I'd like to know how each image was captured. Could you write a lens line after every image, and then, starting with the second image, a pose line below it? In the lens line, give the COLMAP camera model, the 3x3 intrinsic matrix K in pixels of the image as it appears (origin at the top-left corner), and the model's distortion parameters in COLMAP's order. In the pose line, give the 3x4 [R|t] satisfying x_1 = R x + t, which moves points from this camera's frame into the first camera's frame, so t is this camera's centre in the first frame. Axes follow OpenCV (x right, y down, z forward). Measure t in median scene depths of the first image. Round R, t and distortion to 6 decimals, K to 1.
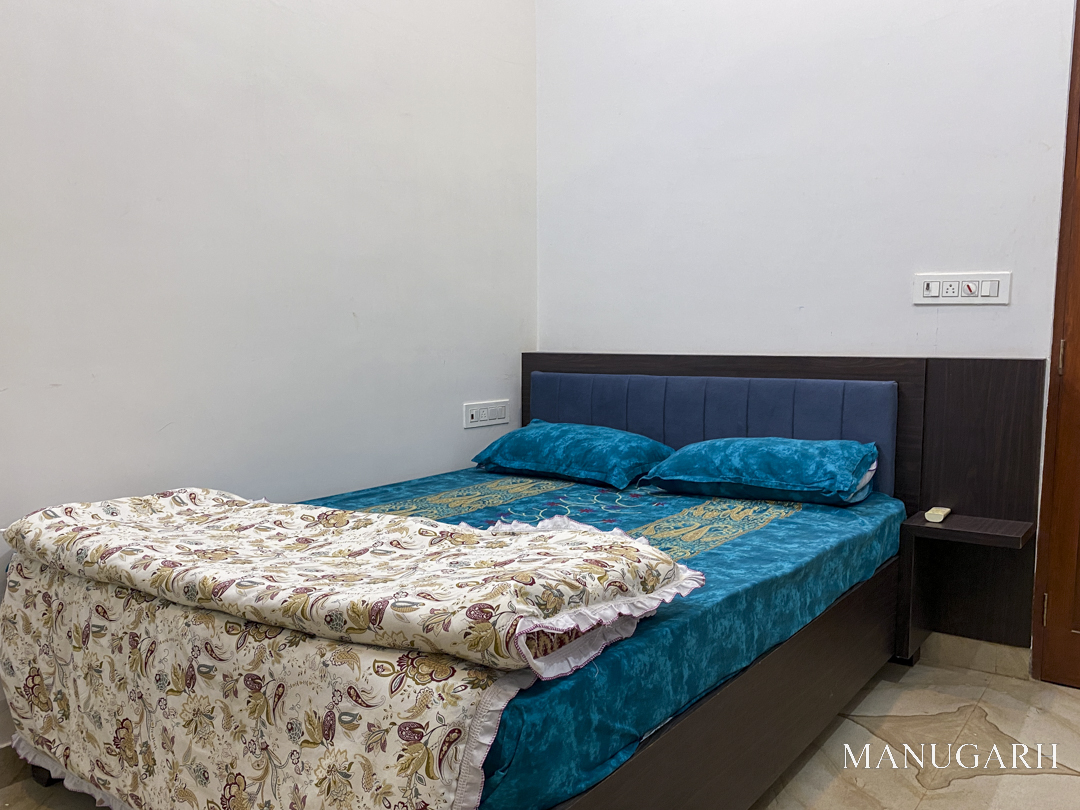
lens RADIAL K [[837.9, 0, 540.0], [0, 837.9, 405.0], [0, 0, 1]] dist [0.008372, -0.072128]
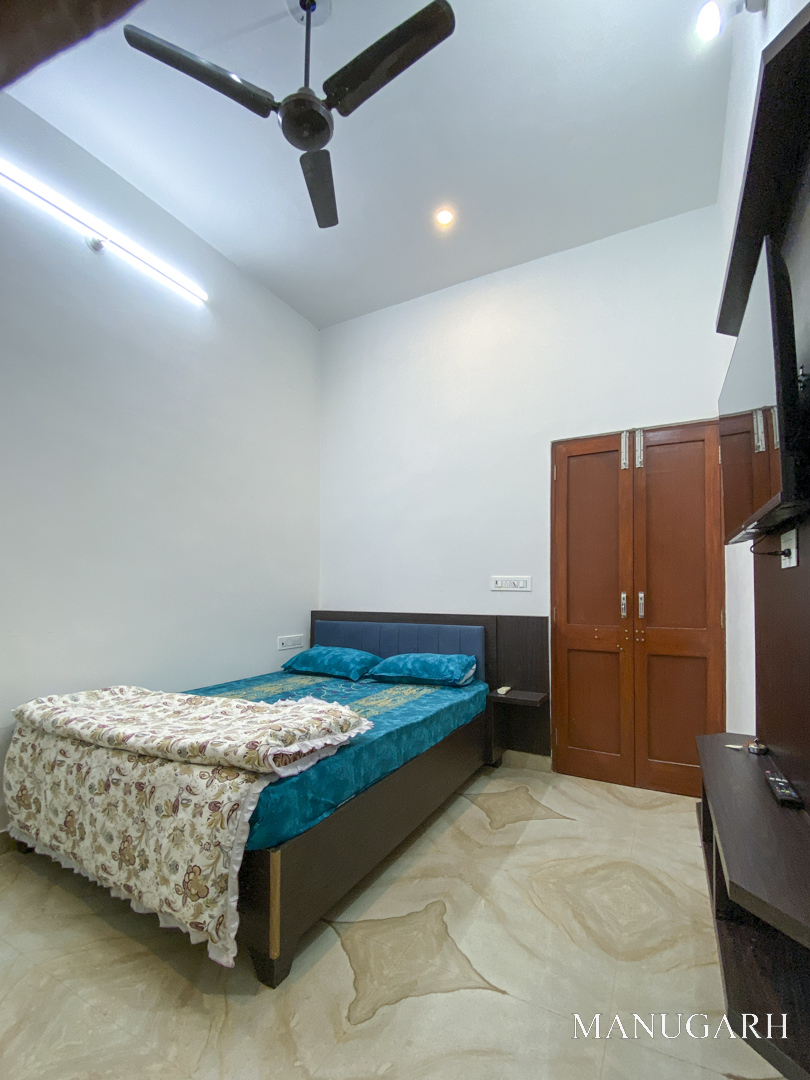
lens RADIAL K [[445.2, 0, 407.2], [0, 445.2, 564.4], [0, 0, 1]] dist [0.014424, -0.031362]
pose [[0.990500, 0.014111, 0.136788, 0.122652], [0.006113, 0.989220, -0.146309, -0.030754], [-0.137377, 0.145755, 0.979736, -0.183496]]
